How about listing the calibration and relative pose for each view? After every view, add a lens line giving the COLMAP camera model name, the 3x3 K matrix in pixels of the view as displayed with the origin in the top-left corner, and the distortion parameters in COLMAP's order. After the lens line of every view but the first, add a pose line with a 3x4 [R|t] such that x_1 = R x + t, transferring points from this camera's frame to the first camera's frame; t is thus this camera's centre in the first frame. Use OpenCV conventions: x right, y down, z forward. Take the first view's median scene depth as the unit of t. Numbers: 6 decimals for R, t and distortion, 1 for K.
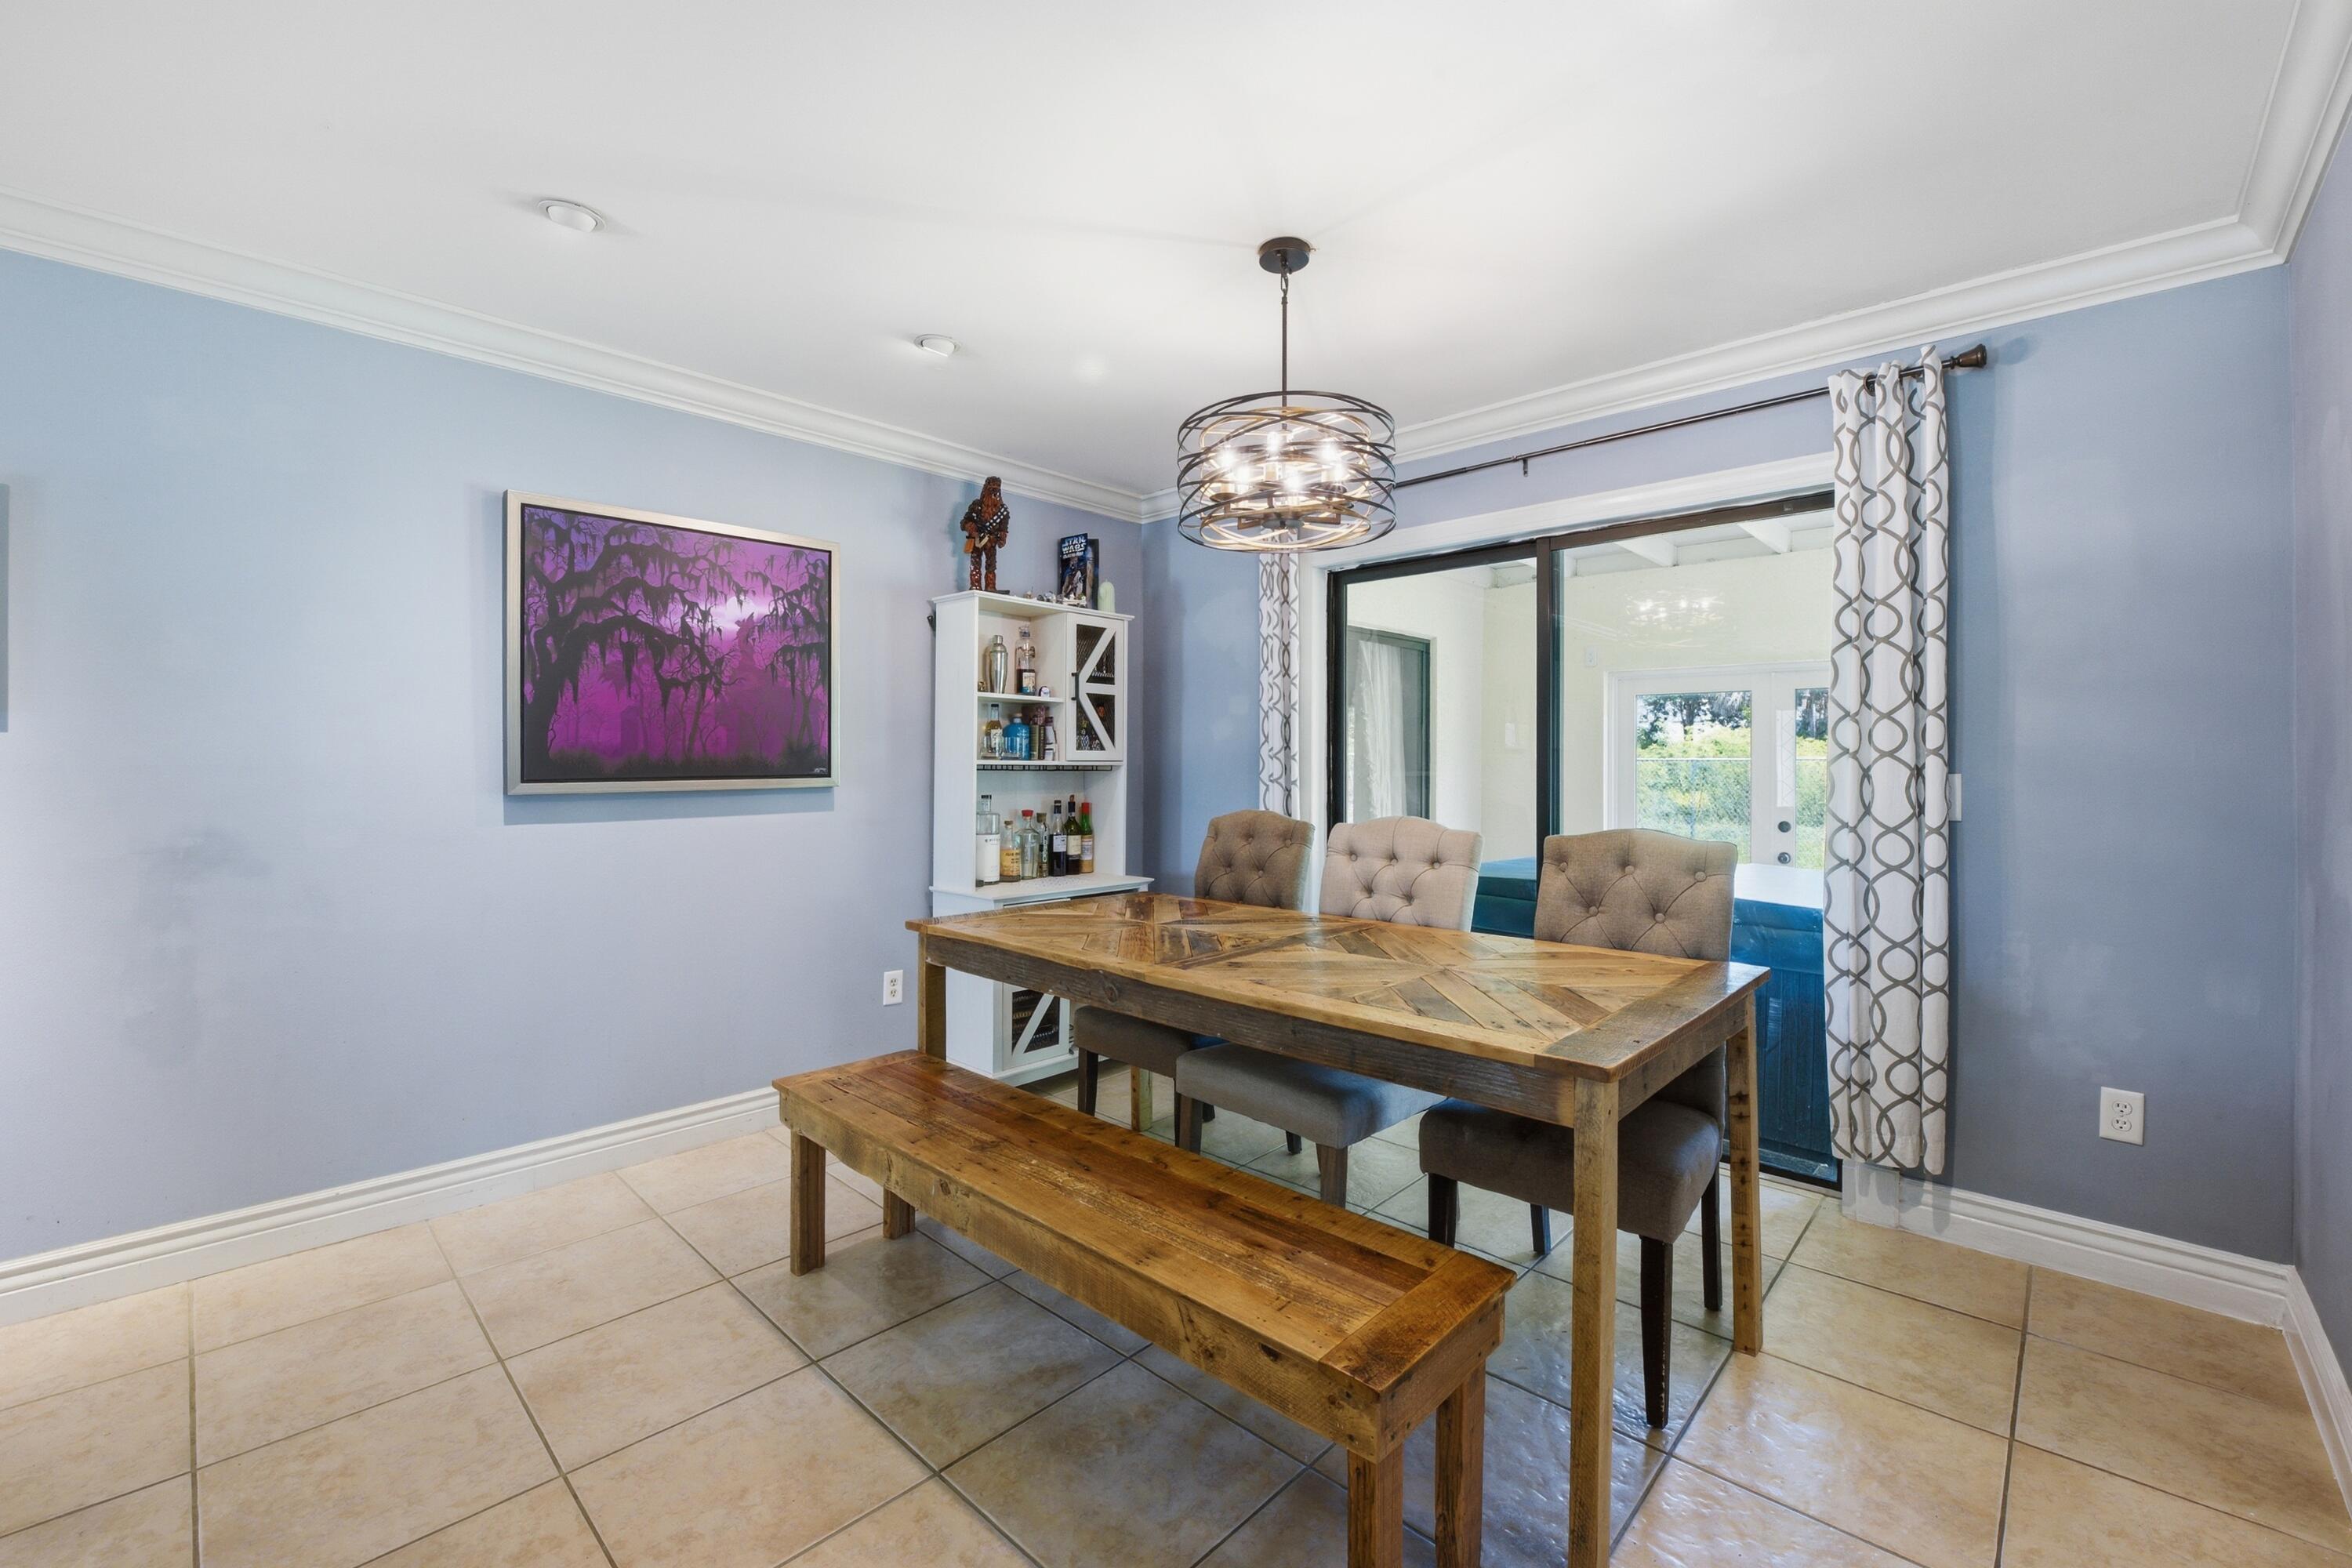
lens RADIAL K [[969.7, 0, 1180.2], [0, 969.7, 764.4], [0, 0, 1]] dist [-0.015888, -0.000205]
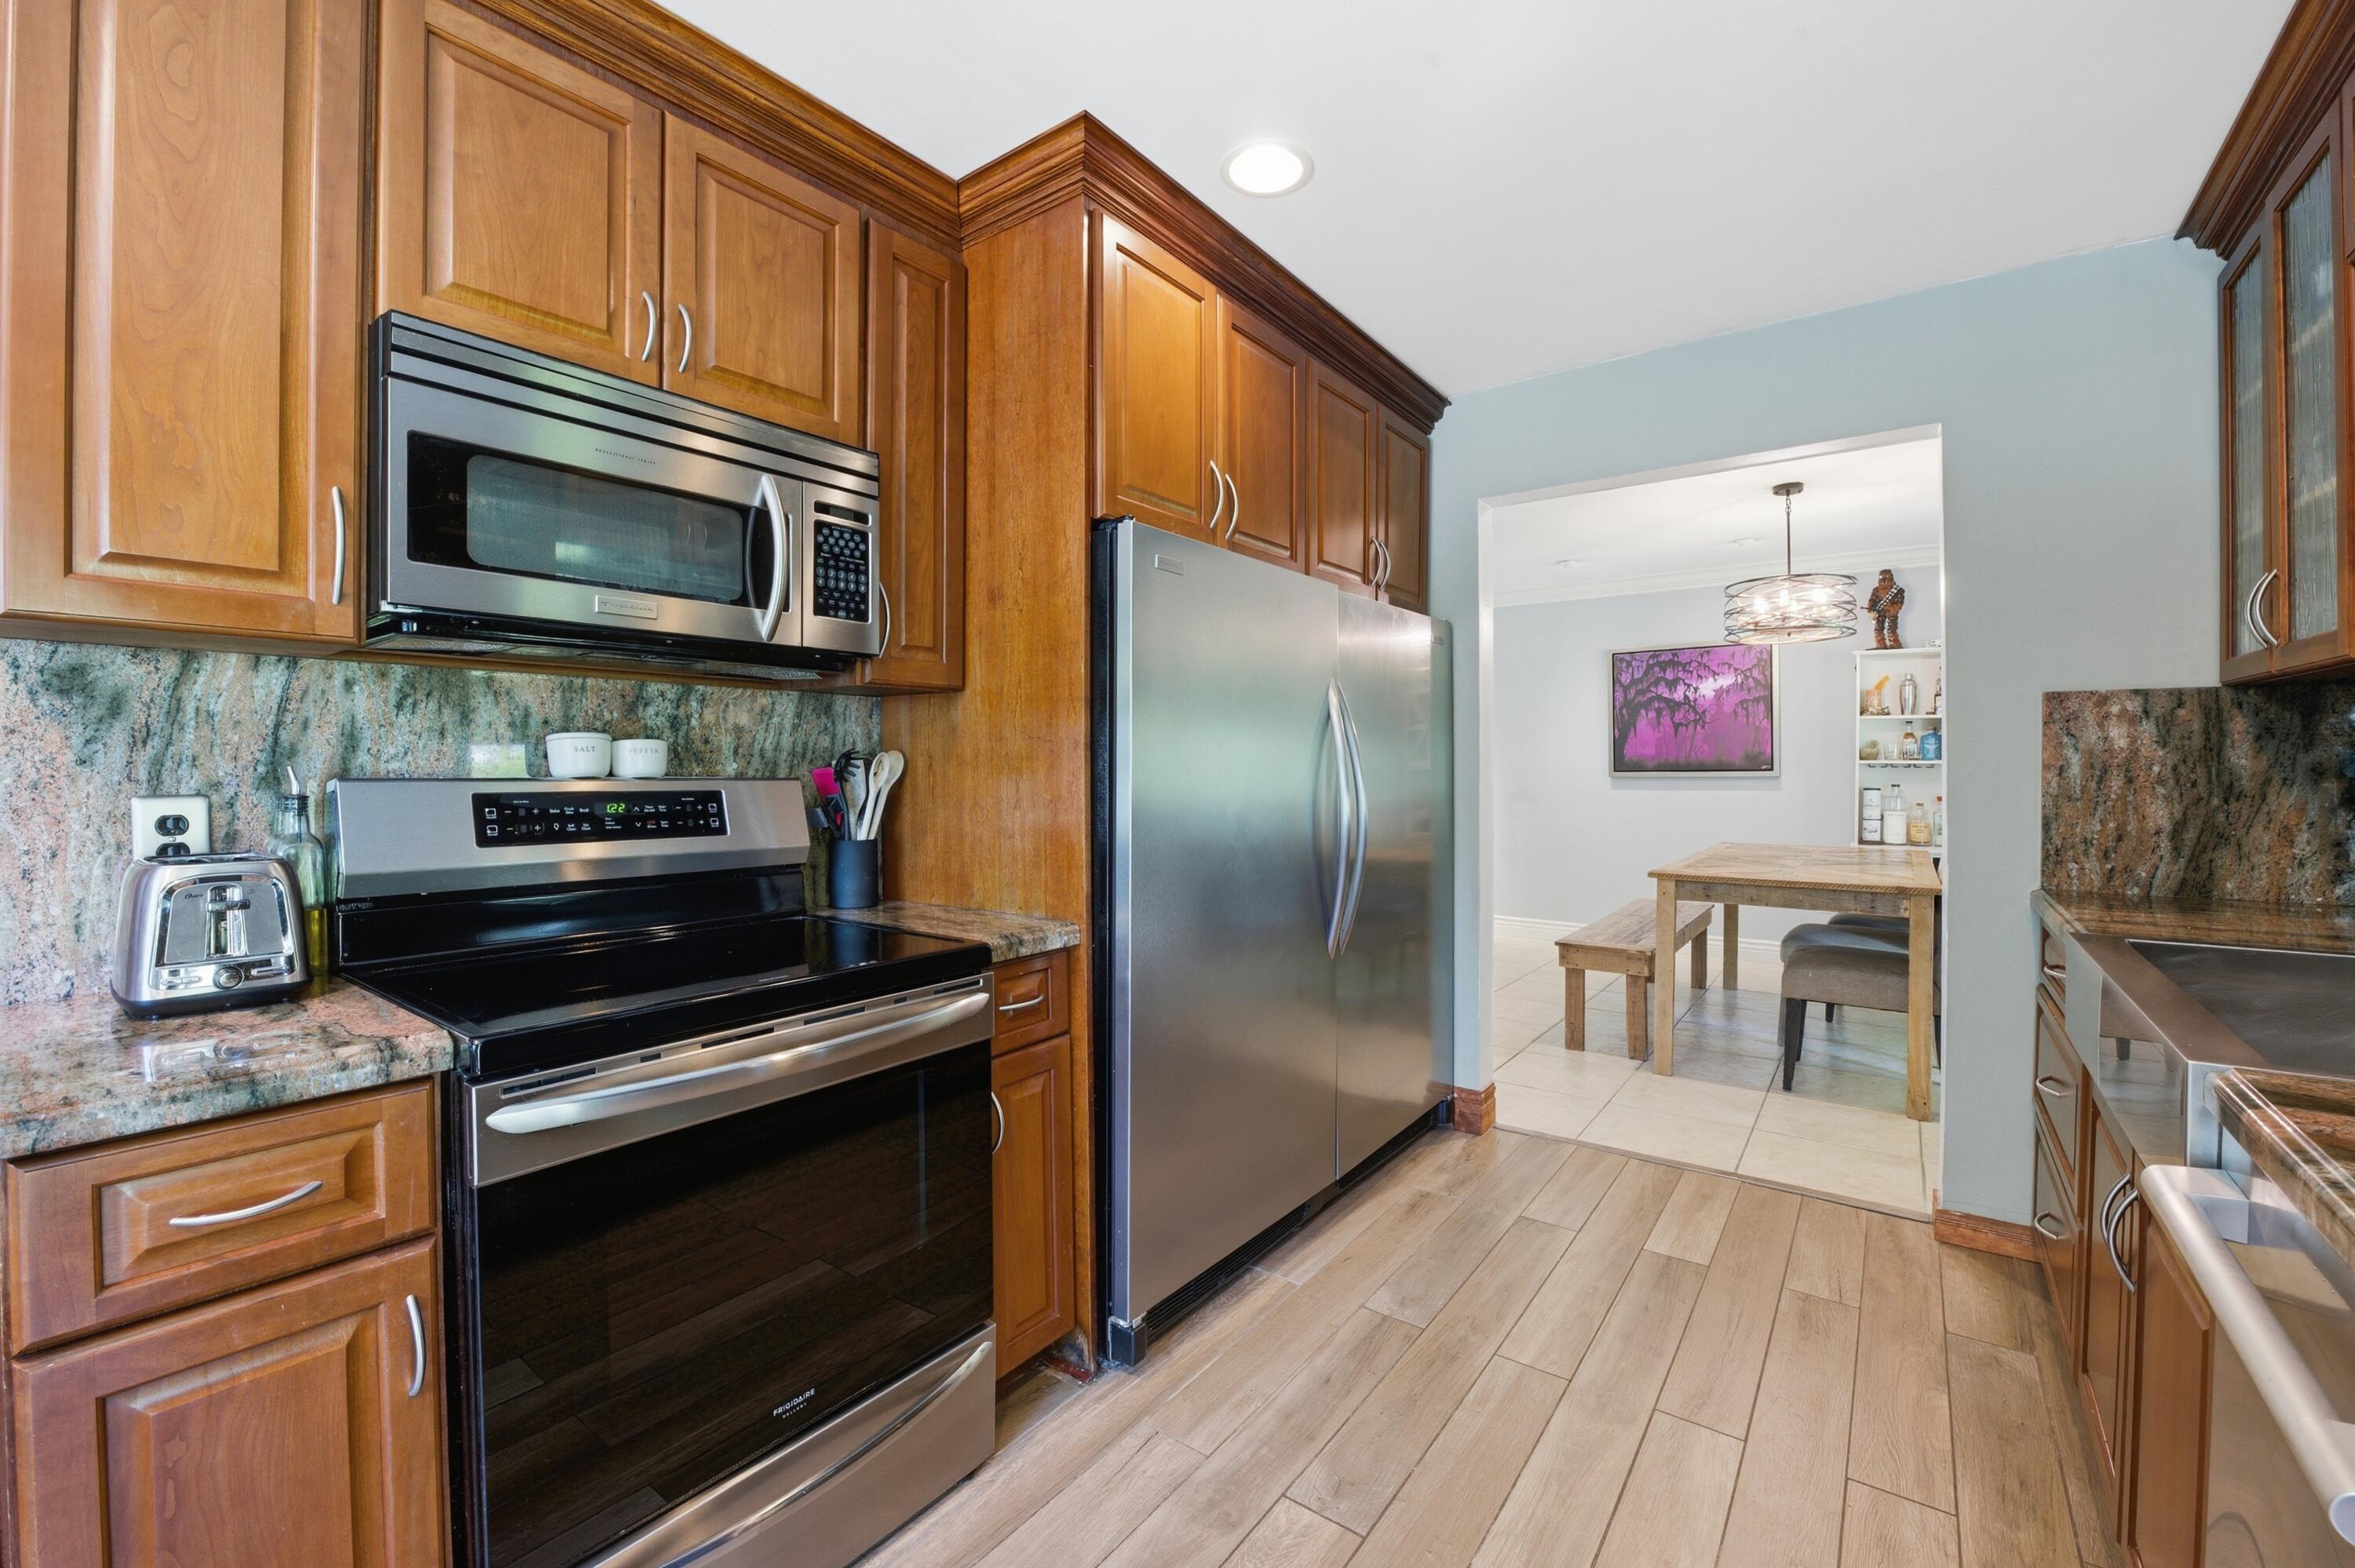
lens RADIAL K [[970.8, 0, 1185.8], [0, 970.8, 774.2], [0, 0, 1]] dist [-0.015888, -0.000205]
pose [[0.118108, 0.006278, -0.992981, 1.351084], [0.001352, 0.999978, 0.006483, 0.006615], [0.993000, -0.002108, 0.118097, -0.280466]]
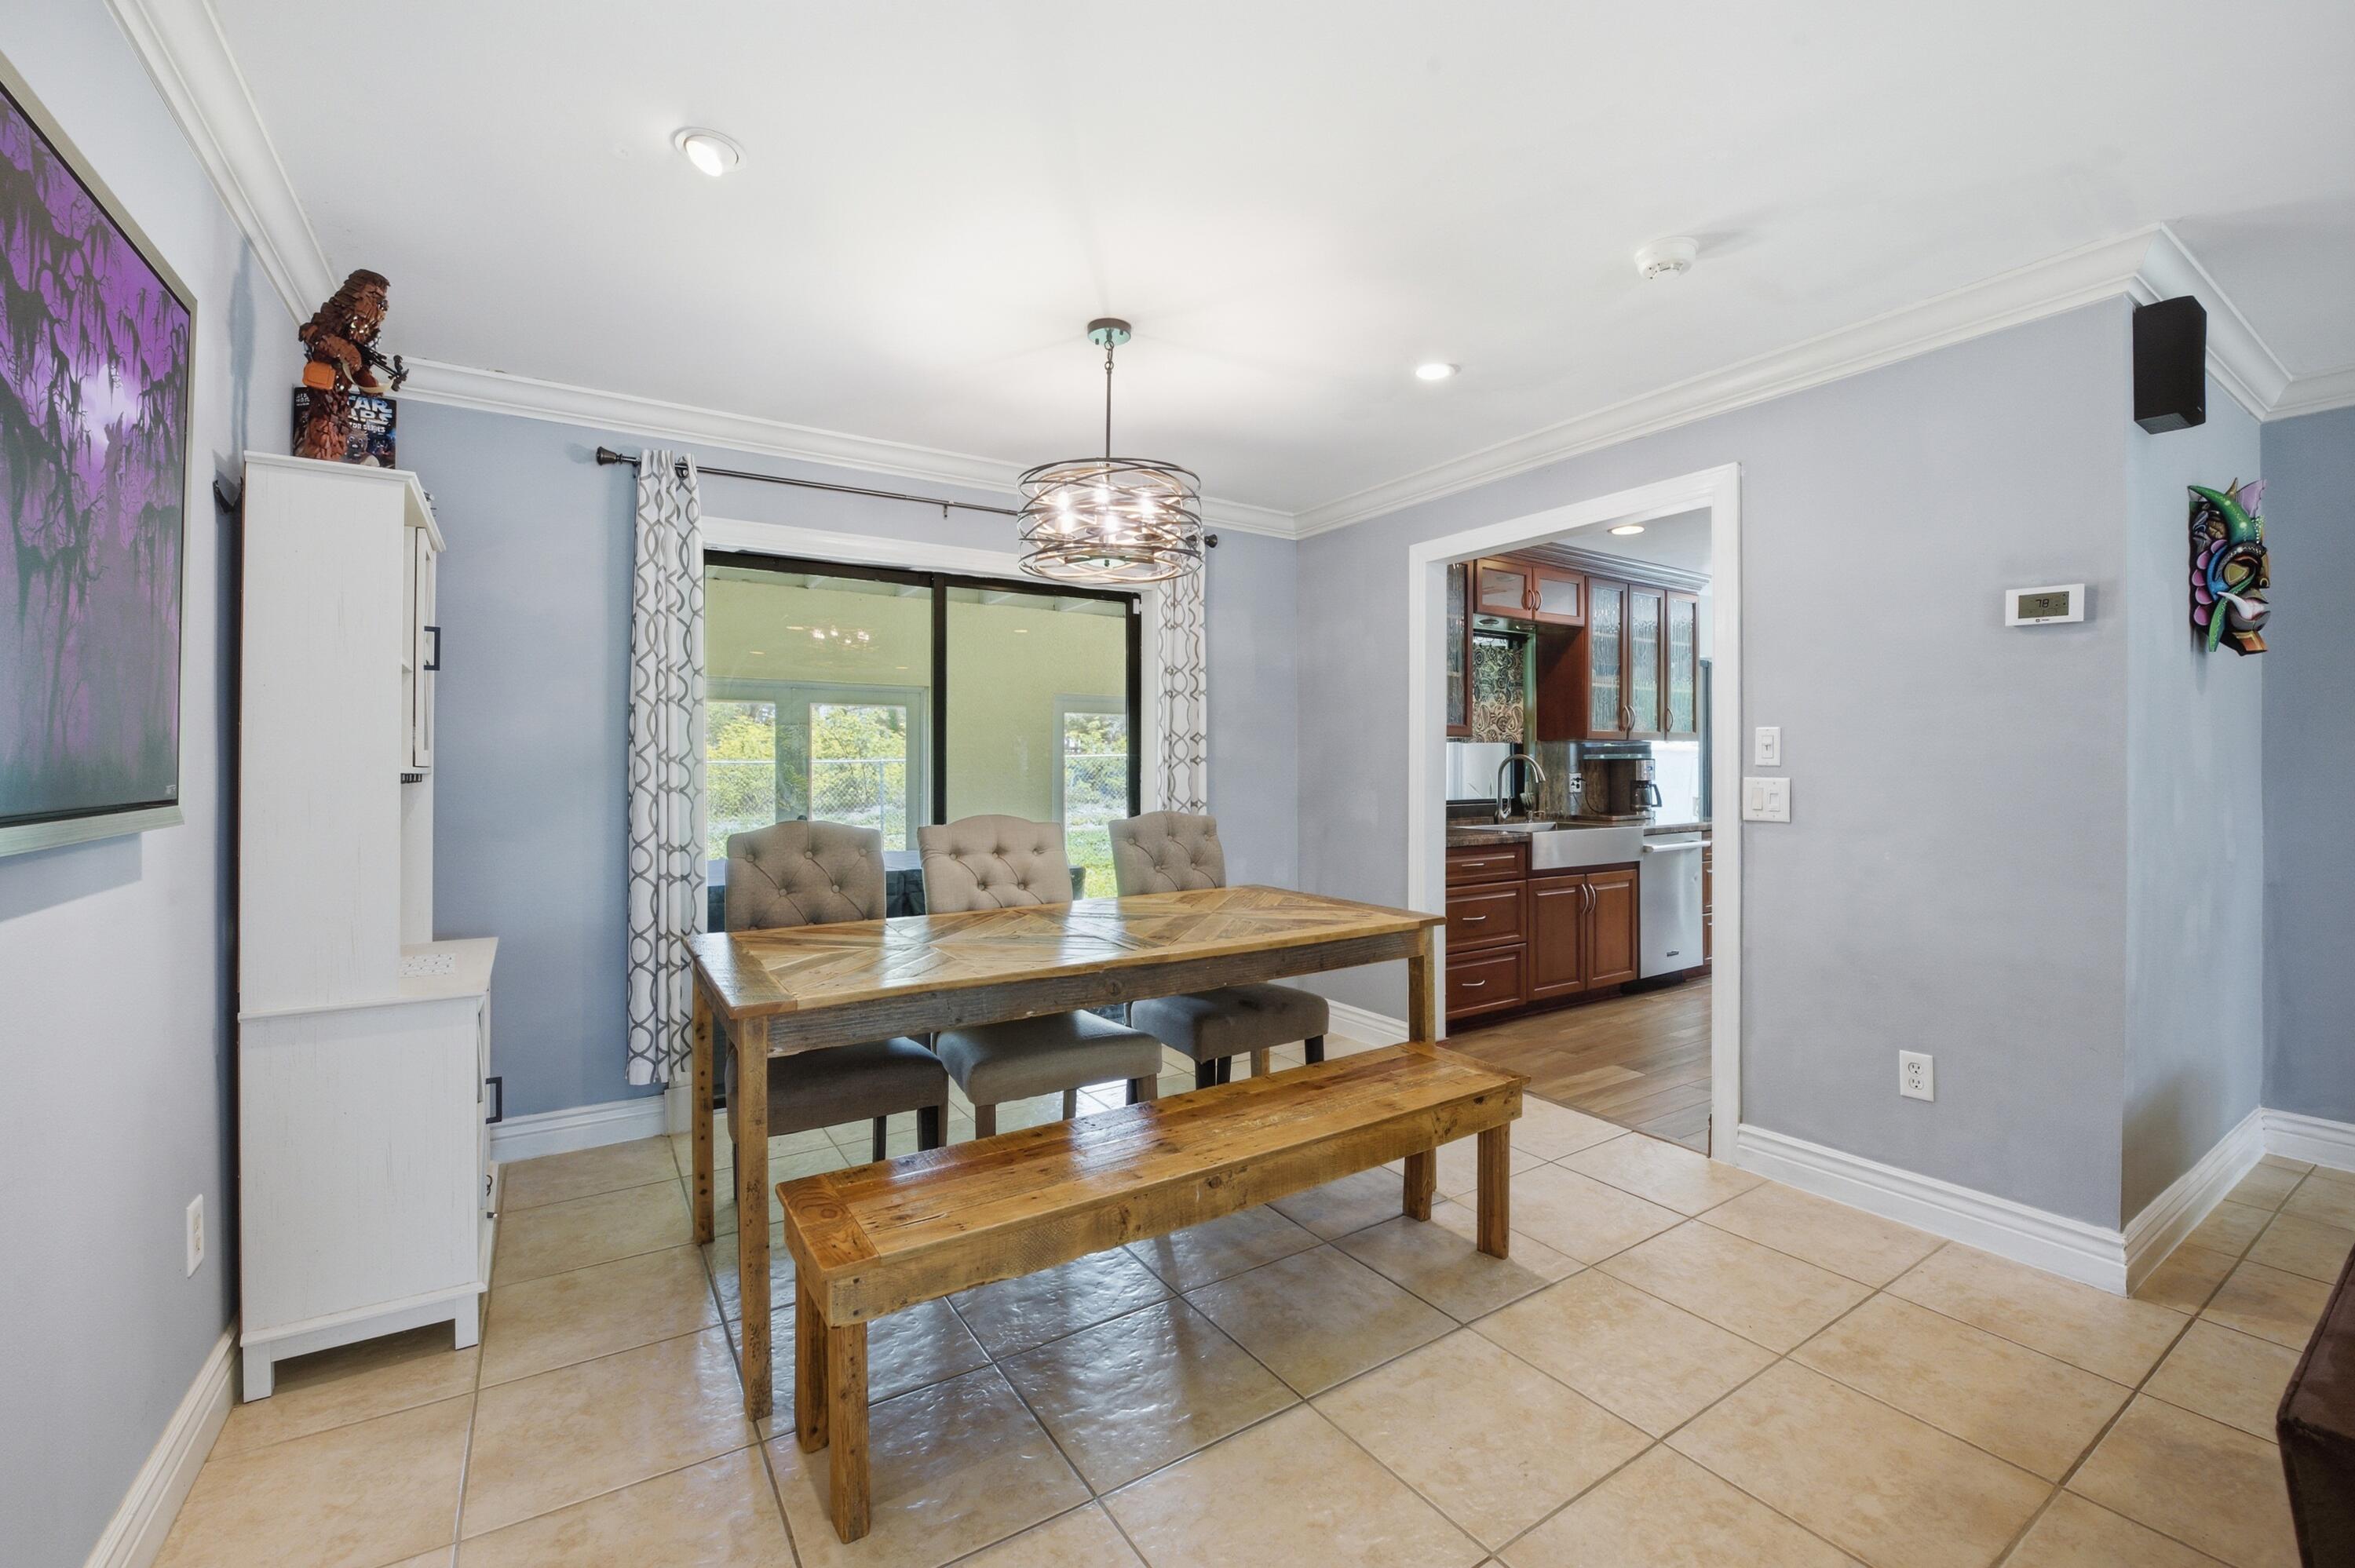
lens RADIAL K [[970.8, 0, 1189.1], [0, 970.8, 765.3], [0, 0, 1]] dist [-0.015888, -0.000205]
pose [[0.233383, -0.001268, 0.972384, -0.747594], [0.002926, 0.999996, 0.000602, -0.004396], [-0.972381, 0.002705, 0.233385, 0.467995]]
